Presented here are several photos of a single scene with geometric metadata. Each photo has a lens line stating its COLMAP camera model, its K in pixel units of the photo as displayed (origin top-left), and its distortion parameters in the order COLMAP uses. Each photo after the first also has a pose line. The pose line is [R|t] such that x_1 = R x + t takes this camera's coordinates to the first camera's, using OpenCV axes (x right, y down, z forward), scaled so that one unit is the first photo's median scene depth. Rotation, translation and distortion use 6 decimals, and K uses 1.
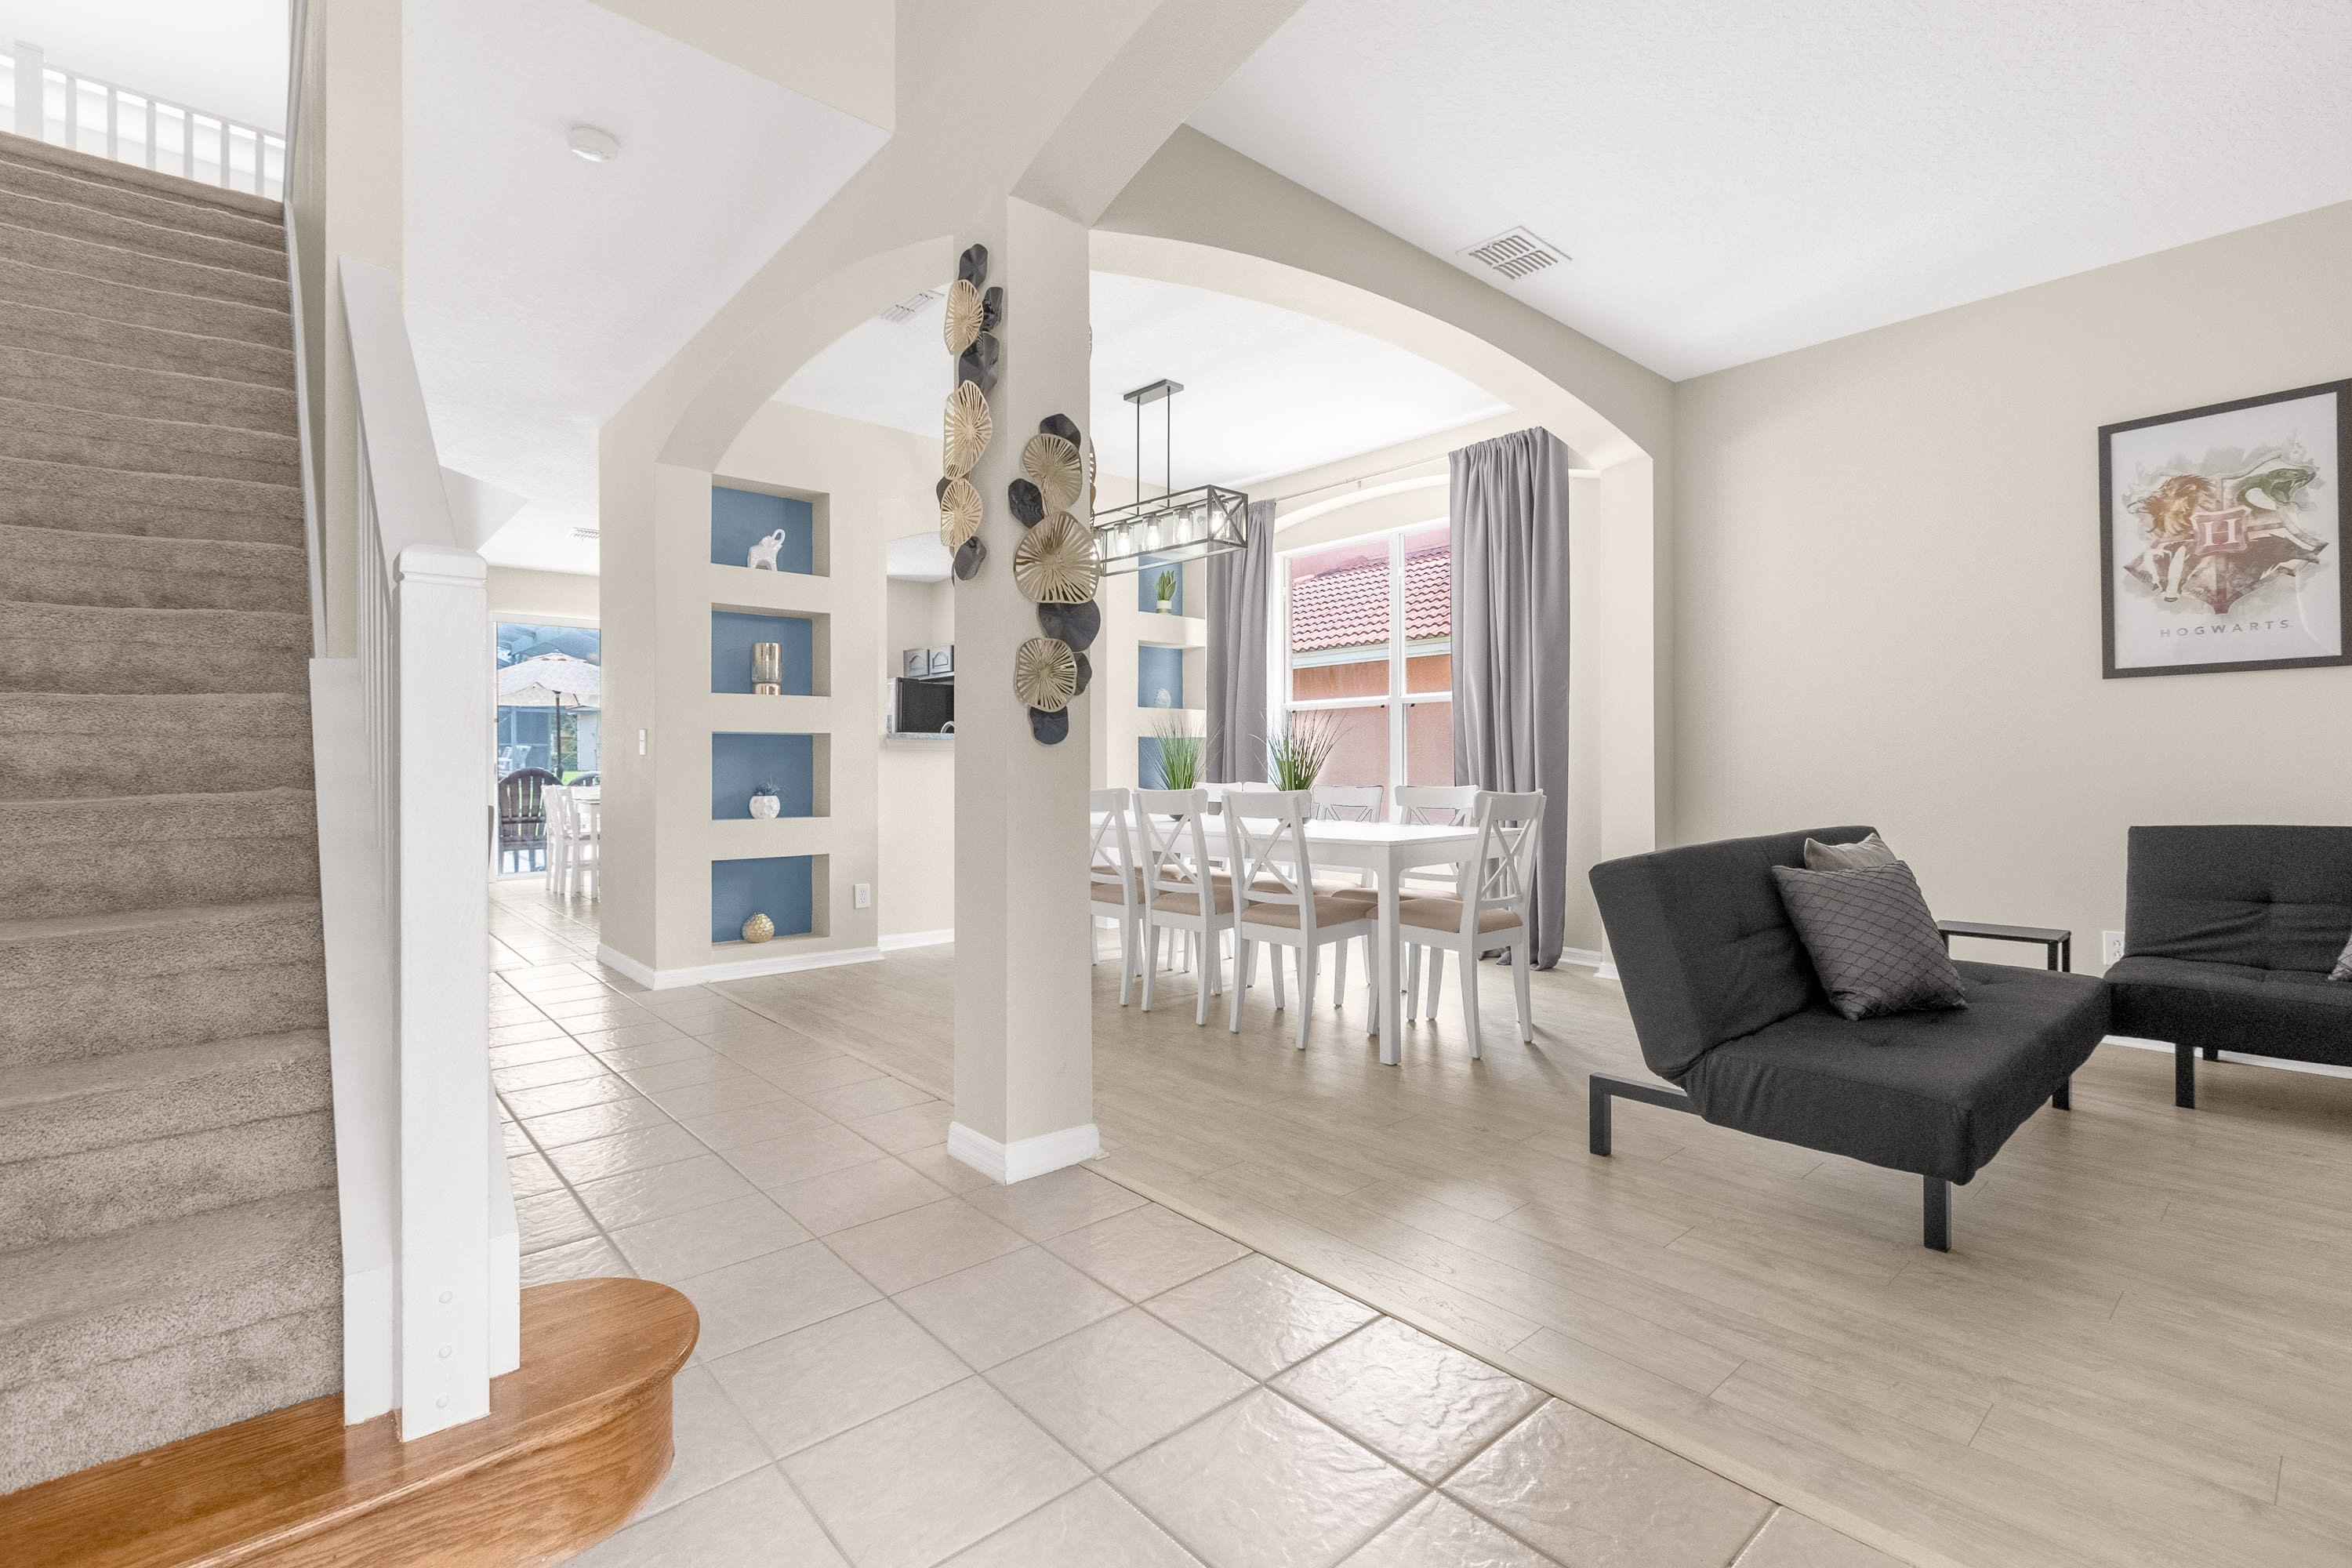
lens RADIAL K [[1072.5, 0, 1190.3], [0, 1072.5, 762.3], [0, 0, 1]] dist [-0.000092, -0.000074]
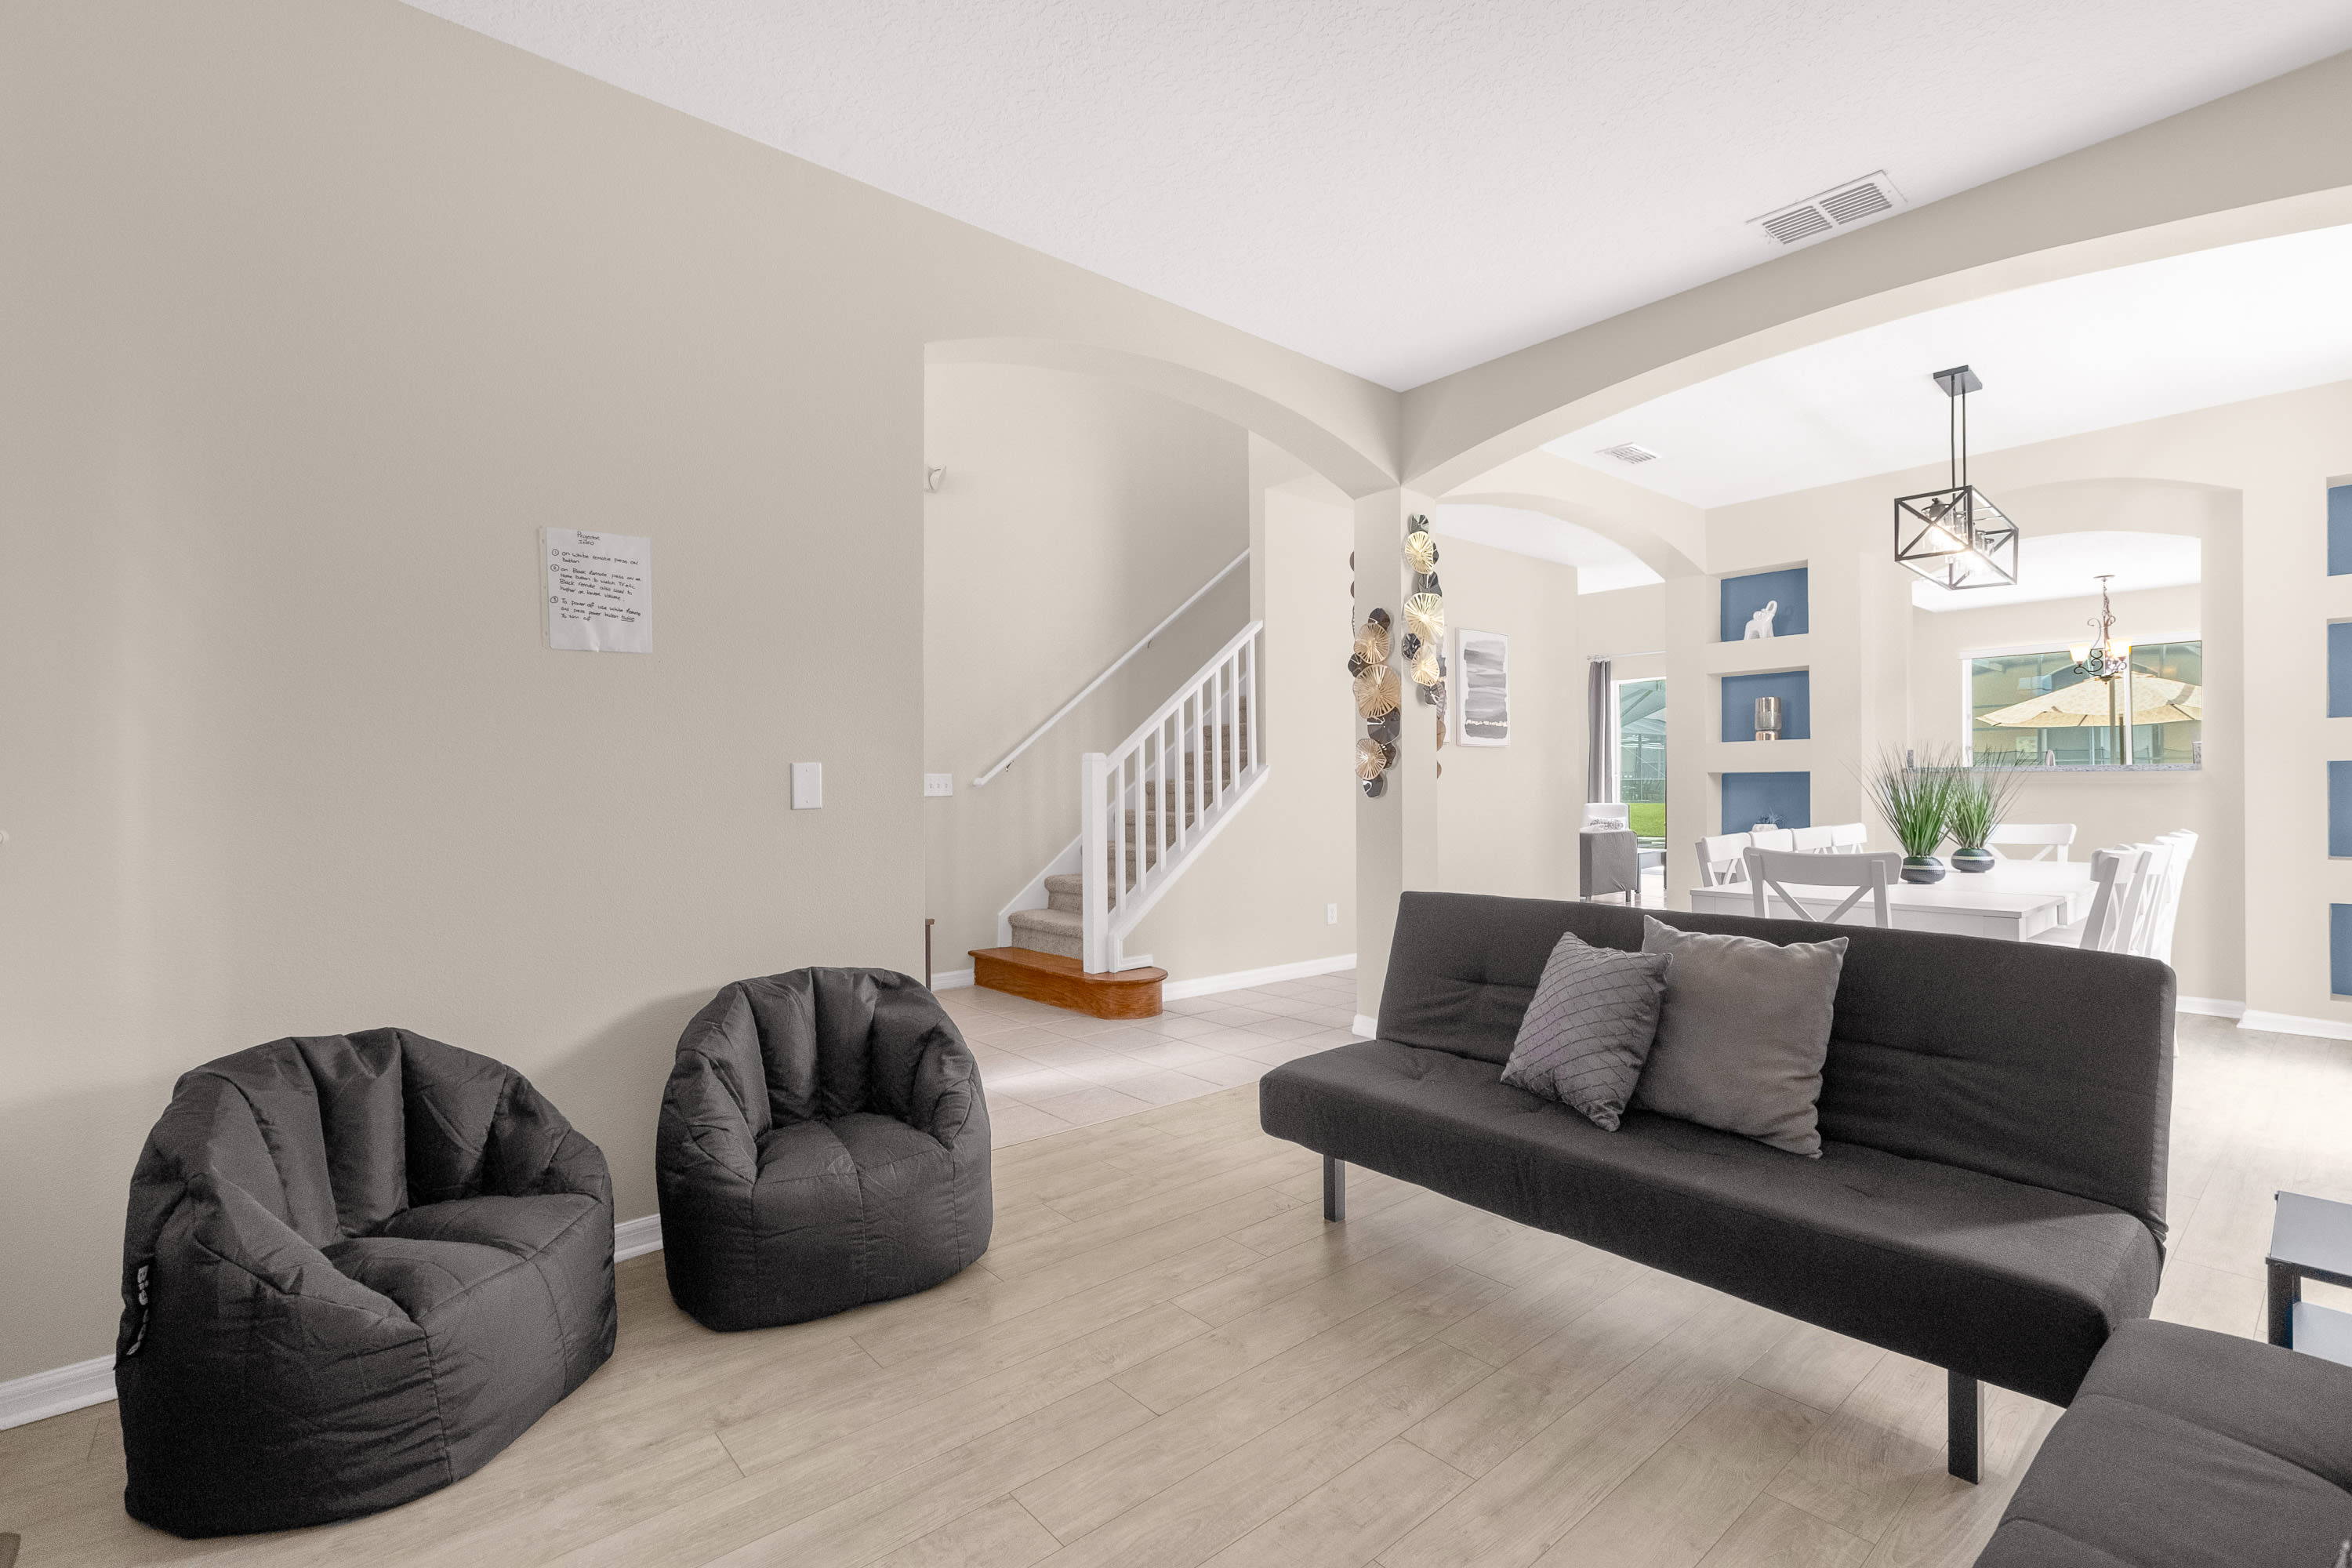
lens RADIAL K [[1072.5, 0, 1176.0], [0, 1072.5, 793.8], [0, 0, 1]] dist [-0.000092, -0.000074]
pose [[-0.032905, 0.013710, -0.999364, 0.831539], [0.009080, 0.999869, 0.013418, -0.024925], [0.999417, -0.008632, -0.033025, 0.369455]]
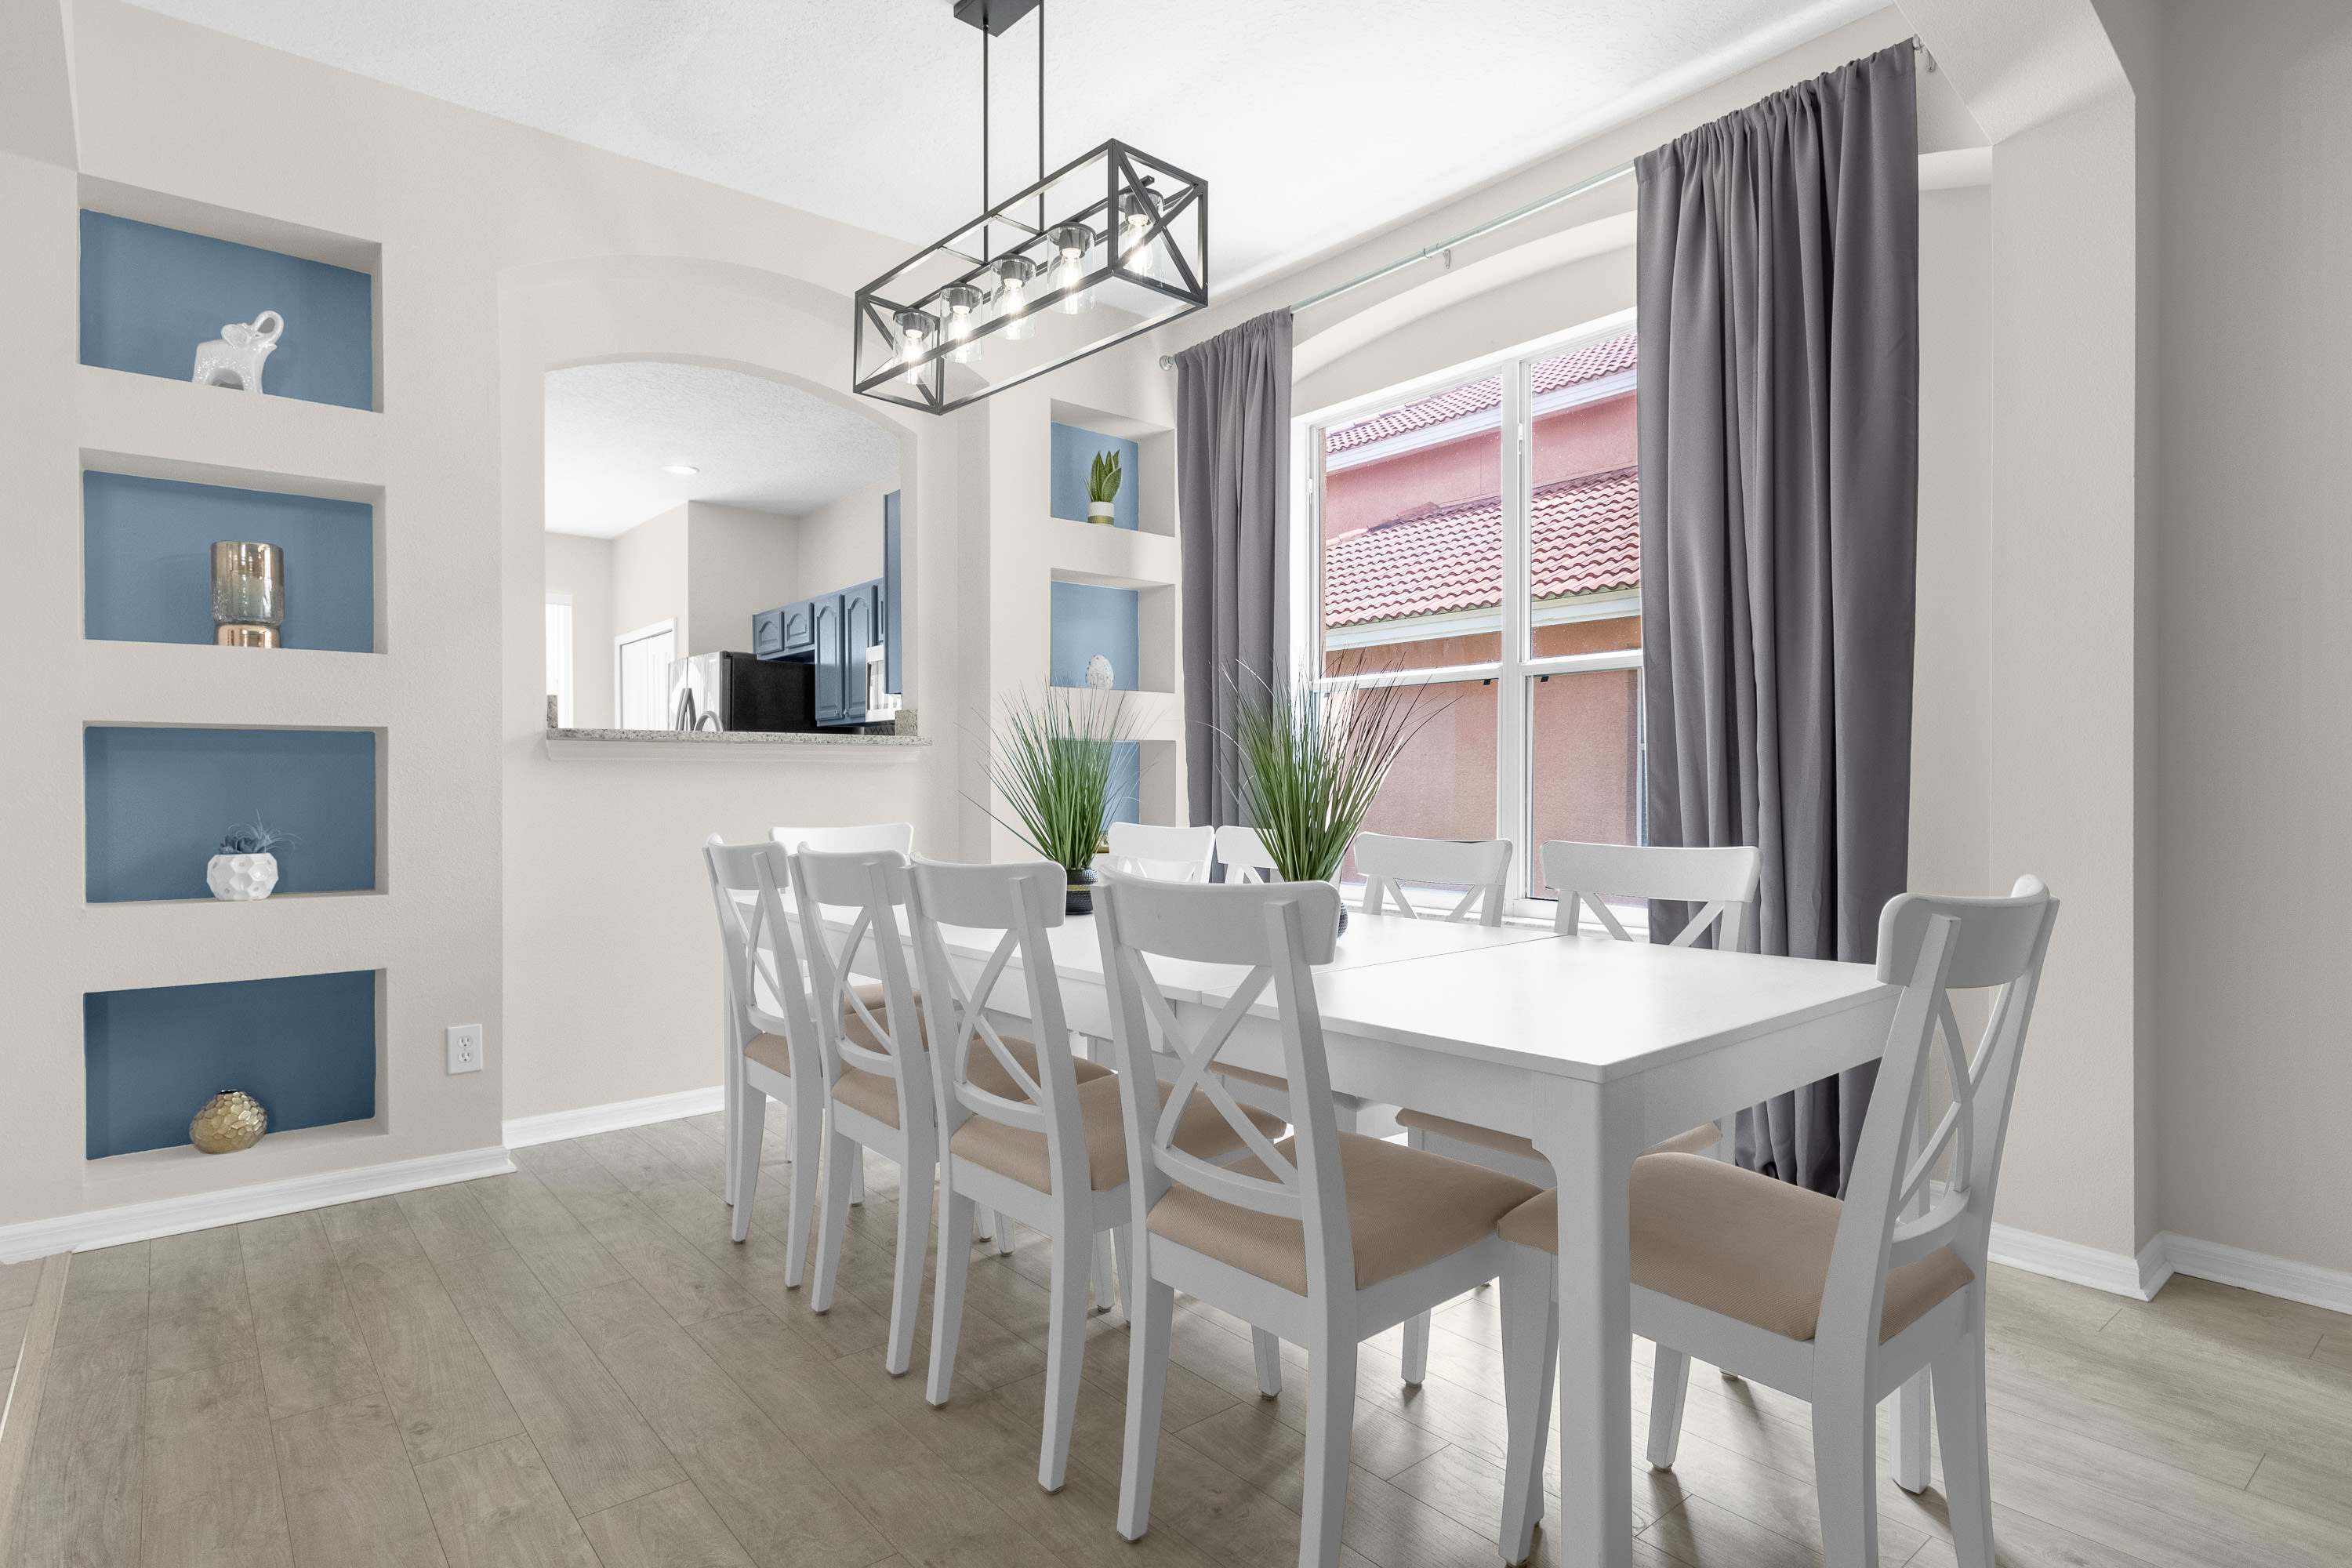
lens RADIAL K [[1229.7, 0, 1193.4], [0, 1229.7, 790.9], [0, 0, 1]] dist [-0.002376, -0.001389]
pose [[0.999669, 0.001966, -0.025663, 0.054899], [-0.001709, 0.999948, 0.010054, -0.003535], [0.025681, -0.010007, 0.999620, 0.442345]]
